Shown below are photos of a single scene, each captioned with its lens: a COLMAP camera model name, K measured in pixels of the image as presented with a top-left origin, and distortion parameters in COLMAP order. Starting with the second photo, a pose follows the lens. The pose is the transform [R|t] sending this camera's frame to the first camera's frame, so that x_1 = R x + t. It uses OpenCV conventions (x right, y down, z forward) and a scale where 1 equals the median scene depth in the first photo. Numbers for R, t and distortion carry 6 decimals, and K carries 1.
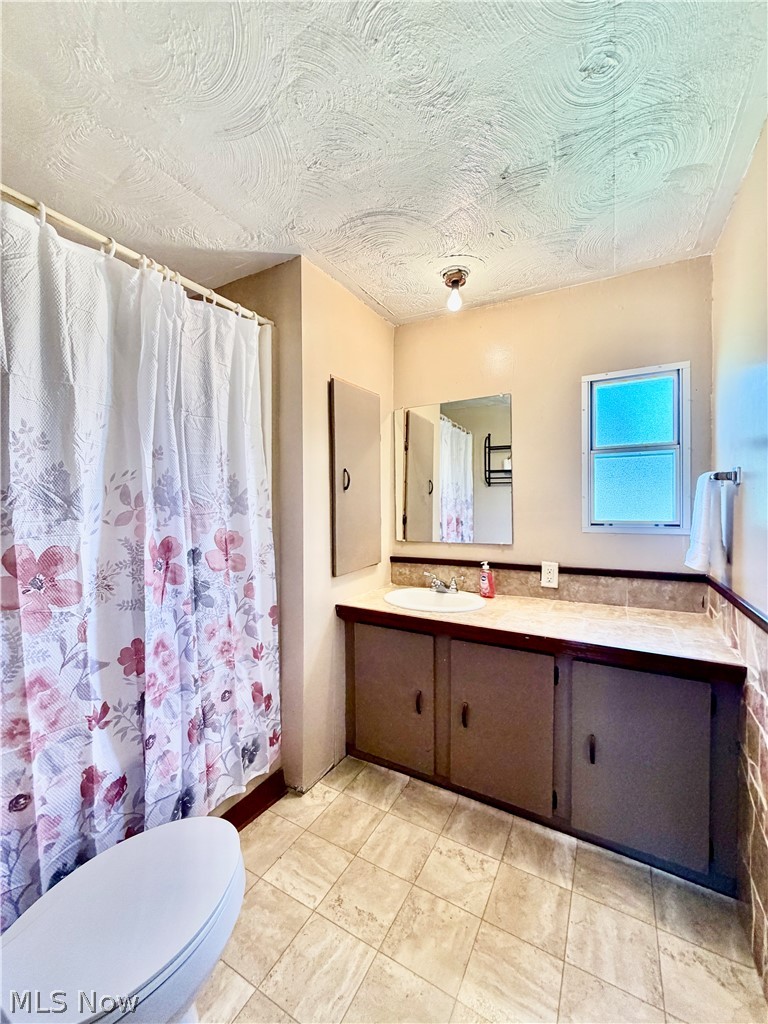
lens RADIAL K [[408.8, 0, 383.0], [0, 408.8, 509.2], [0, 0, 1]] dist [-0.001409, -0.000699]
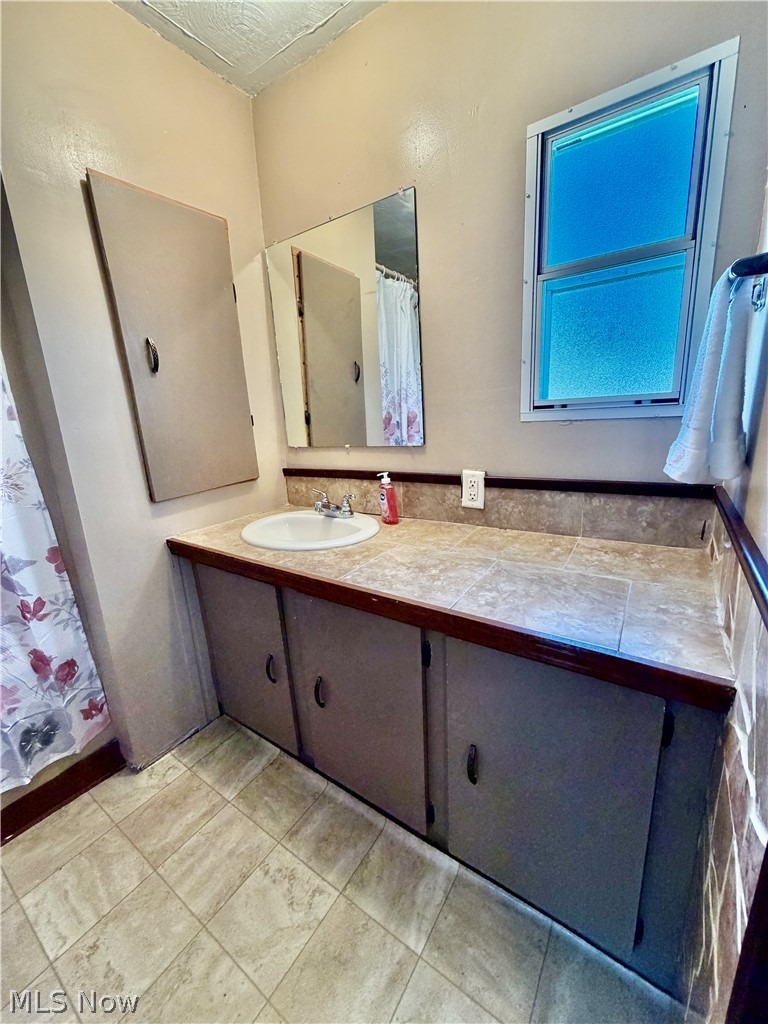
lens RADIAL K [[408.8, 0, 383.0], [0, 408.8, 509.2], [0, 0, 1]] dist [-0.001409, -0.000699]
pose [[0.995235, -0.025134, -0.094214, 0.365546], [0.045576, 0.974074, 0.221589, 0.042895], [0.086203, -0.224827, 0.970578, 0.379703]]
